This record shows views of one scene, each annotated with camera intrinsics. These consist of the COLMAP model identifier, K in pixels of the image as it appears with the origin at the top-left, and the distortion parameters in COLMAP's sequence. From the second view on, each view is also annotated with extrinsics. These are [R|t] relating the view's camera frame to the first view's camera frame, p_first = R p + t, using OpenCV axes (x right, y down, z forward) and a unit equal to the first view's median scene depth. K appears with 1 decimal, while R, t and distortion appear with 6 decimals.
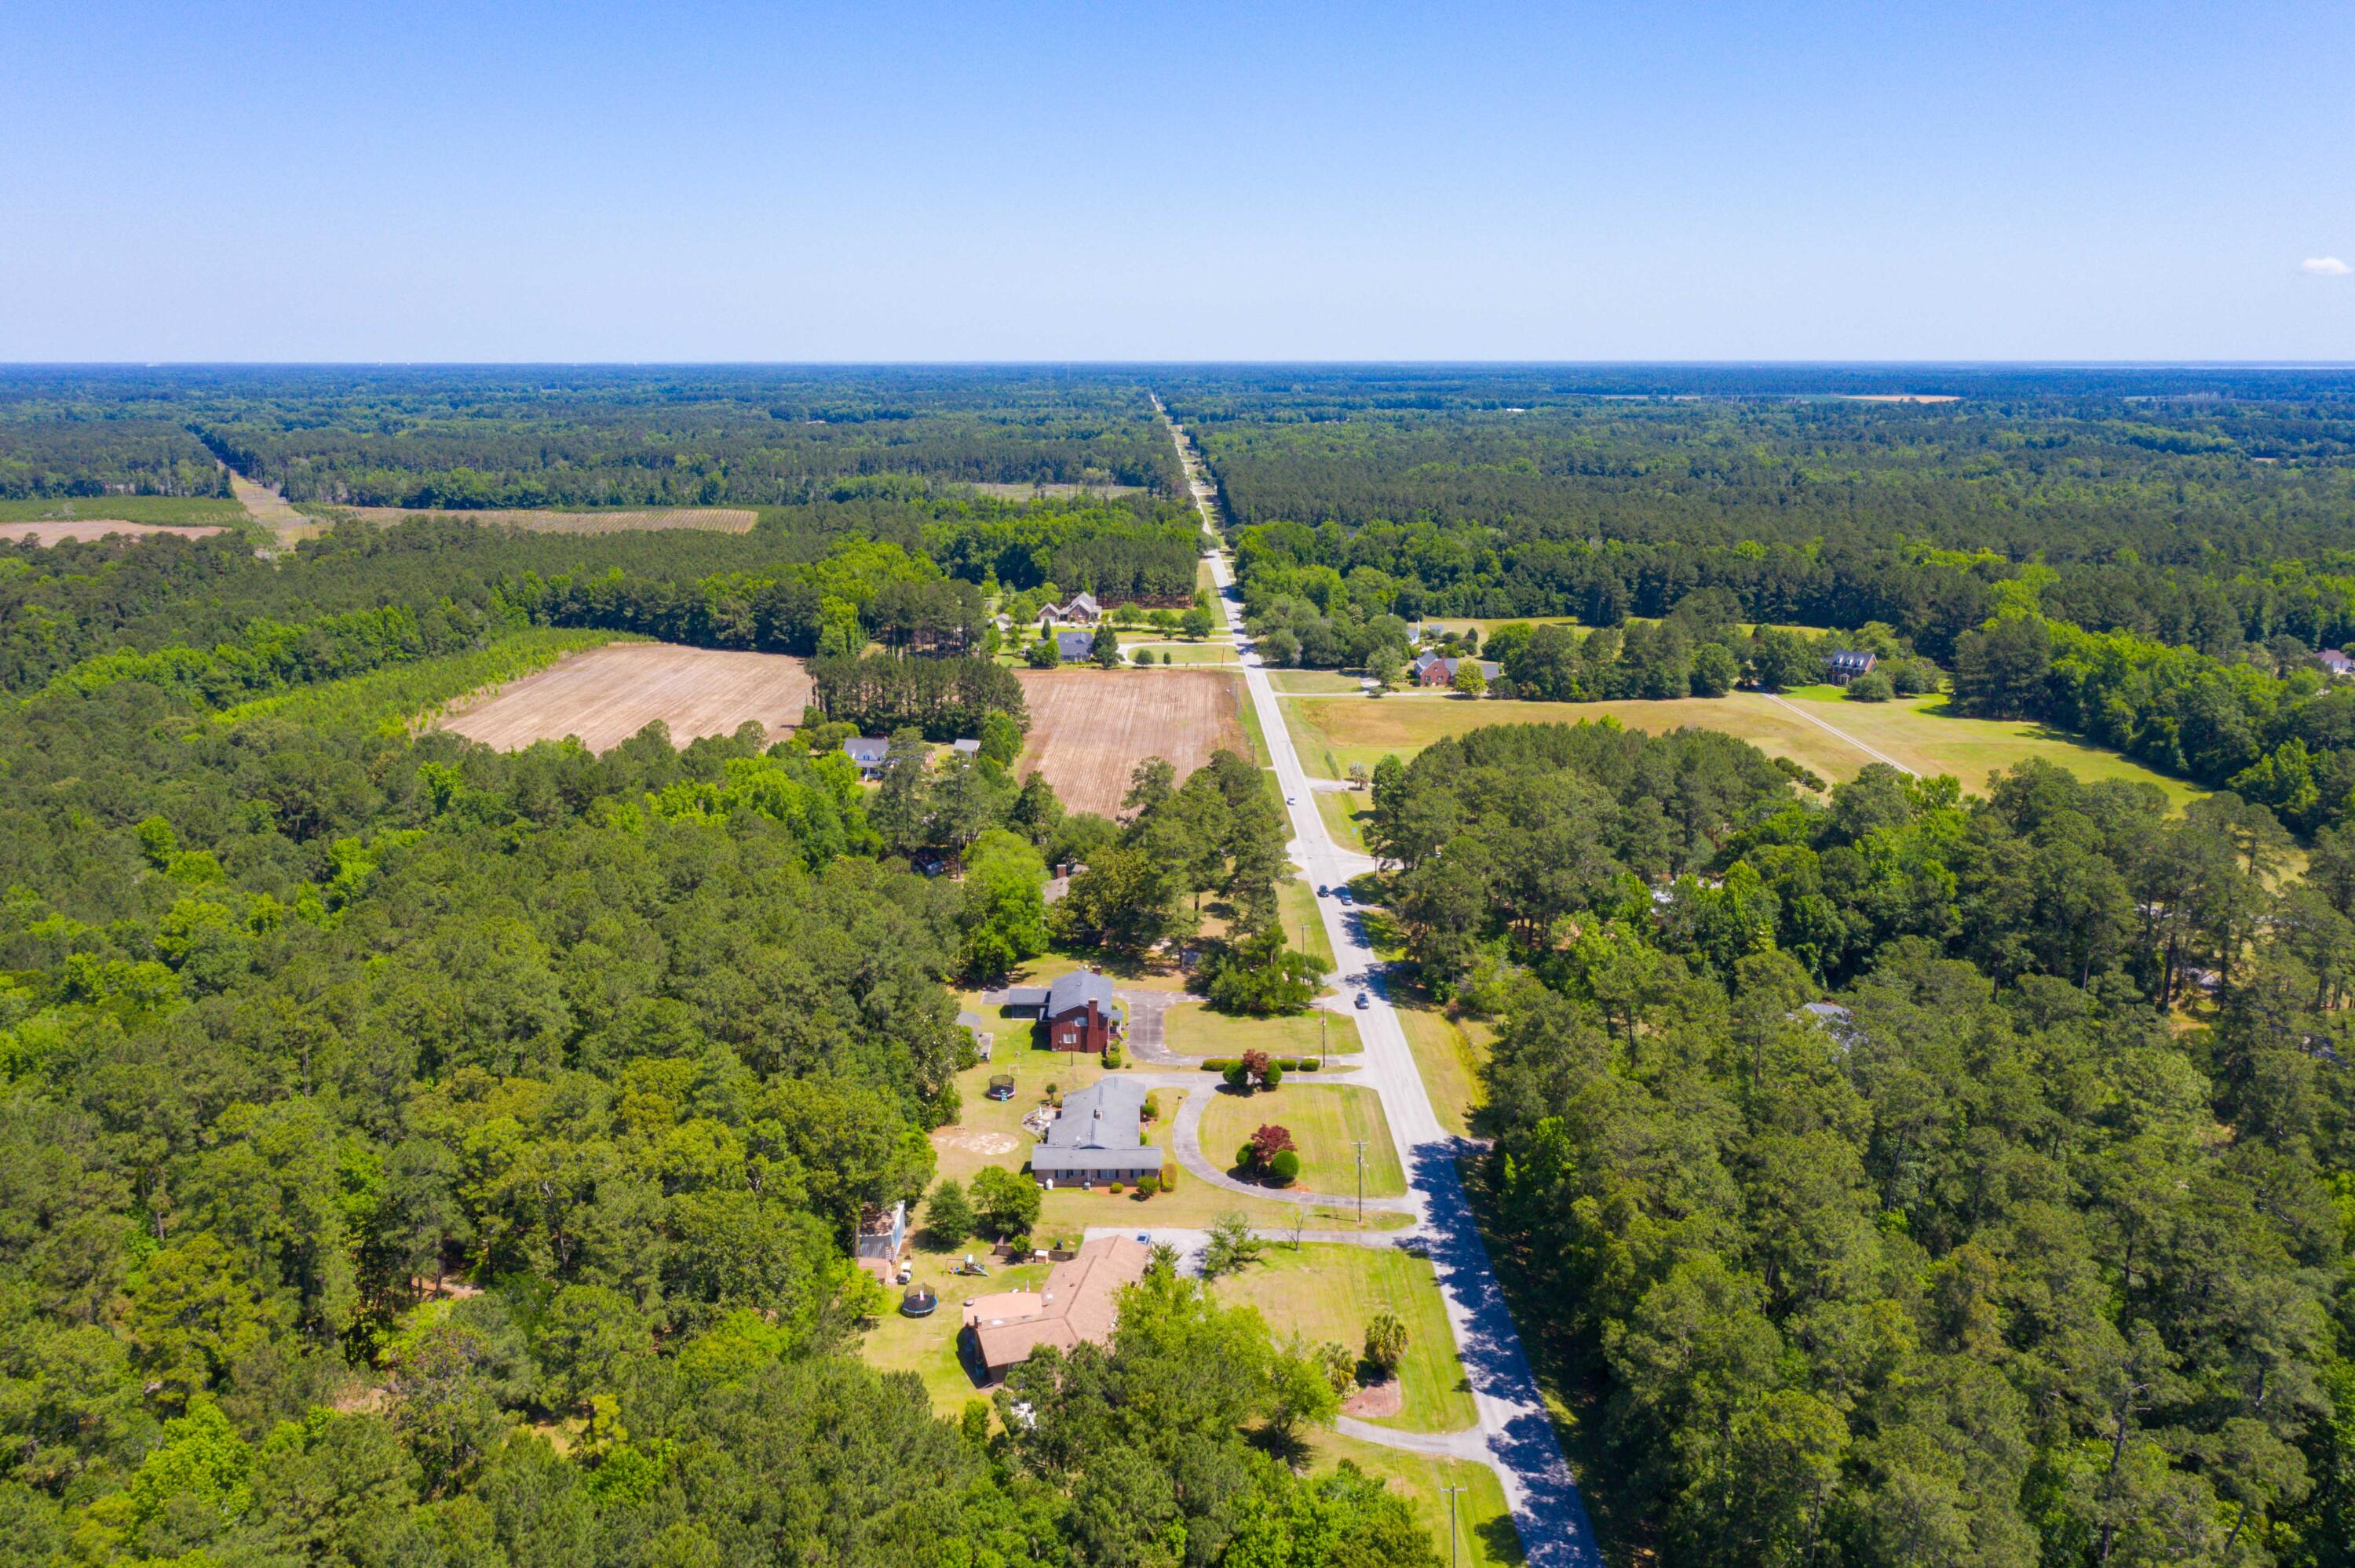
lens RADIAL K [[1870.1, 0, 1174.5], [0, 1870.1, 785.7], [0, 0, 1]] dist [-0.006583, 0.006161]
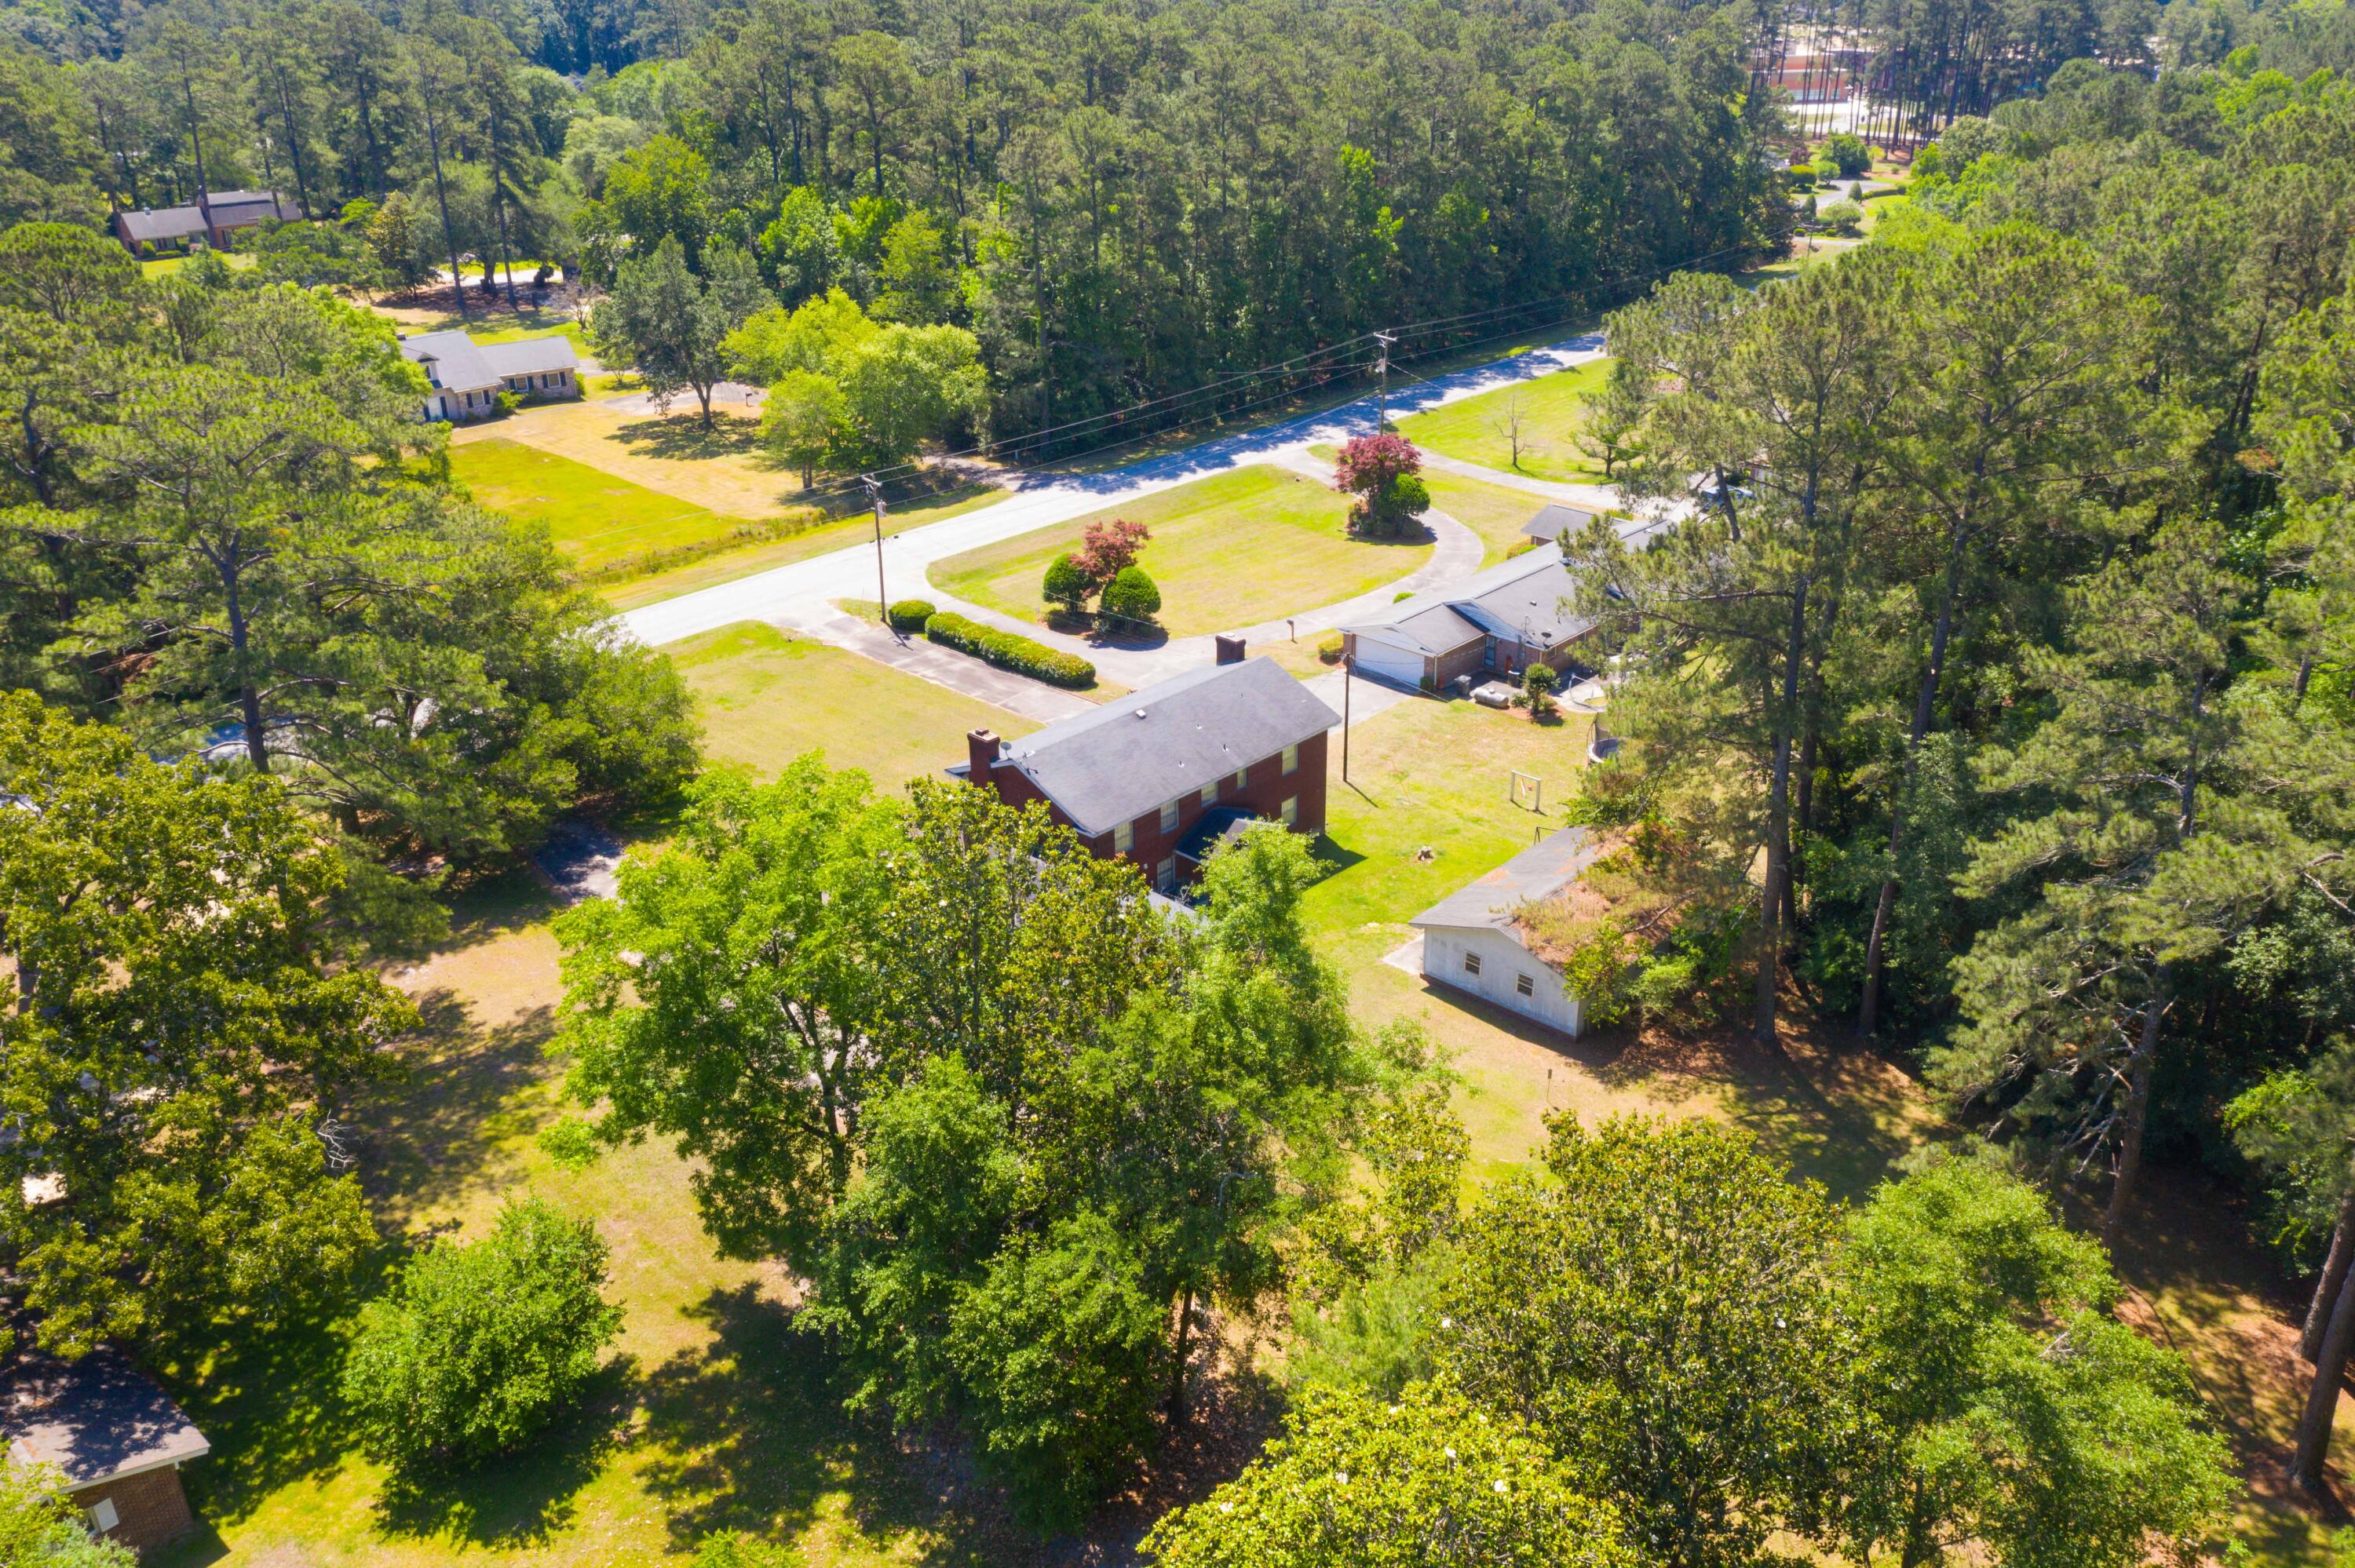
lens RADIAL K [[1870.1, 0, 1185.4], [0, 1870.1, 779.8], [0, 0, 1]] dist [-0.006583, 0.006161]
pose [[-0.716063, -0.287650, 0.636012, -0.199535], [0.167543, 0.813685, 0.556638, -0.037114], [-0.677630, 0.505147, -0.534457, 0.948422]]
